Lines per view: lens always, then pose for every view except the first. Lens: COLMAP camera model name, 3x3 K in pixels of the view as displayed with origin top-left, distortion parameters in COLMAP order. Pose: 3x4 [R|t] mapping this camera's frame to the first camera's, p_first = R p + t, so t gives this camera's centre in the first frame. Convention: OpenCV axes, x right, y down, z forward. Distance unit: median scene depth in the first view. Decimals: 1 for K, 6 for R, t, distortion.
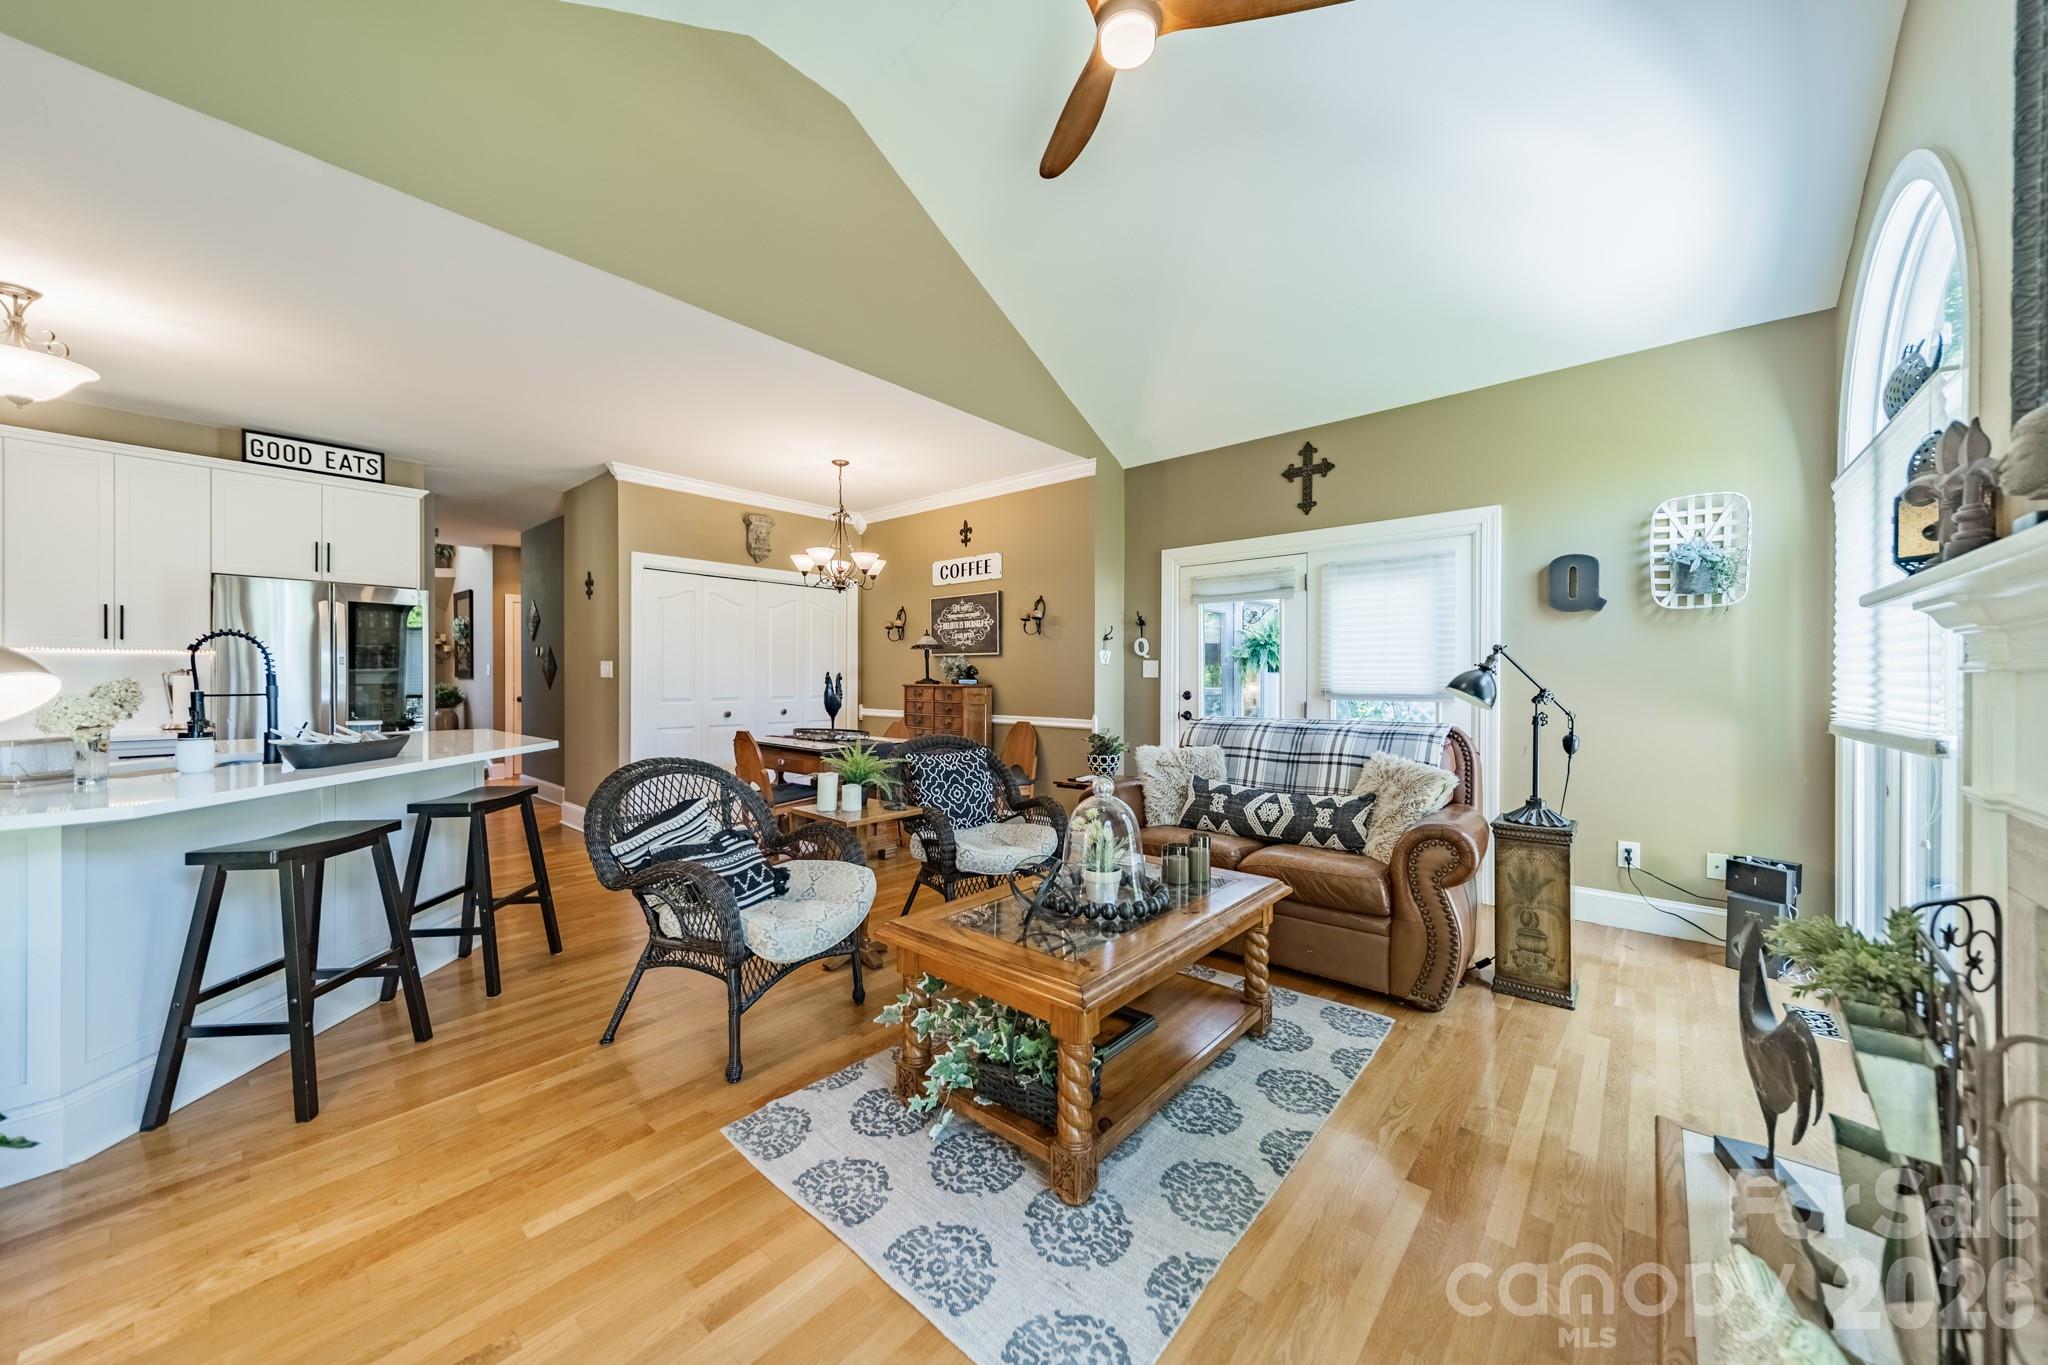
lens RADIAL K [[722.3, 0, 1029.8], [0, 722.3, 679.2], [0, 0, 1]] dist [0.008706, 0.000146]
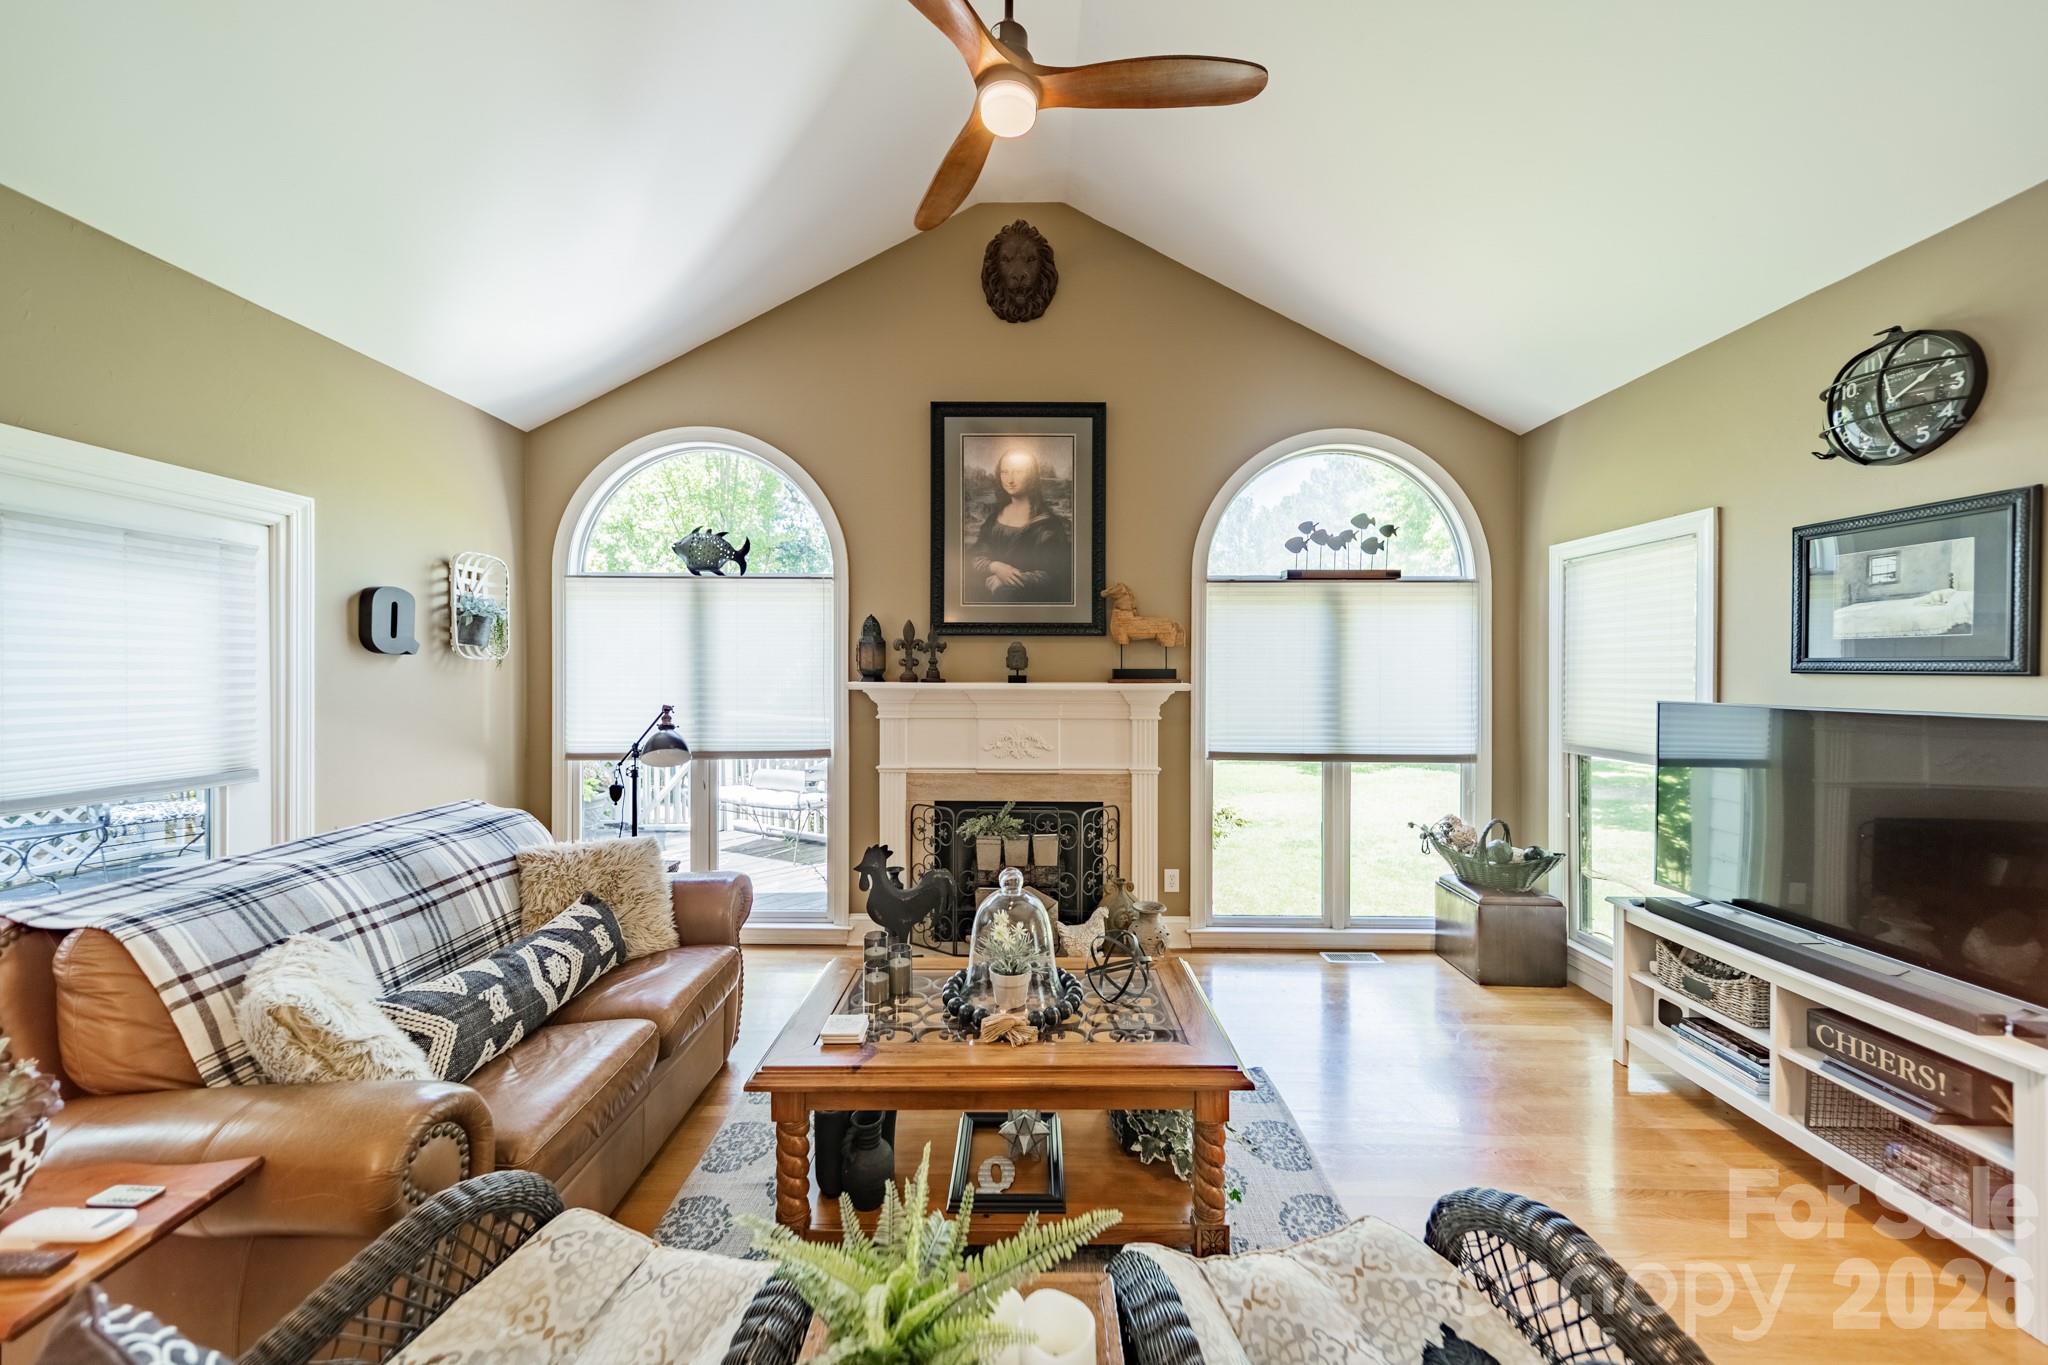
lens RADIAL K [[719.2, 0, 1021.5], [0, 719.2, 681.0], [0, 0, 1]] dist [0.008063, -0.000079]
pose [[-0.643585, -0.009642, 0.765314, -0.266614], [-0.000282, 0.999924, 0.012361, -0.050991], [-0.765375, 0.007739, -0.643538, 0.692699]]
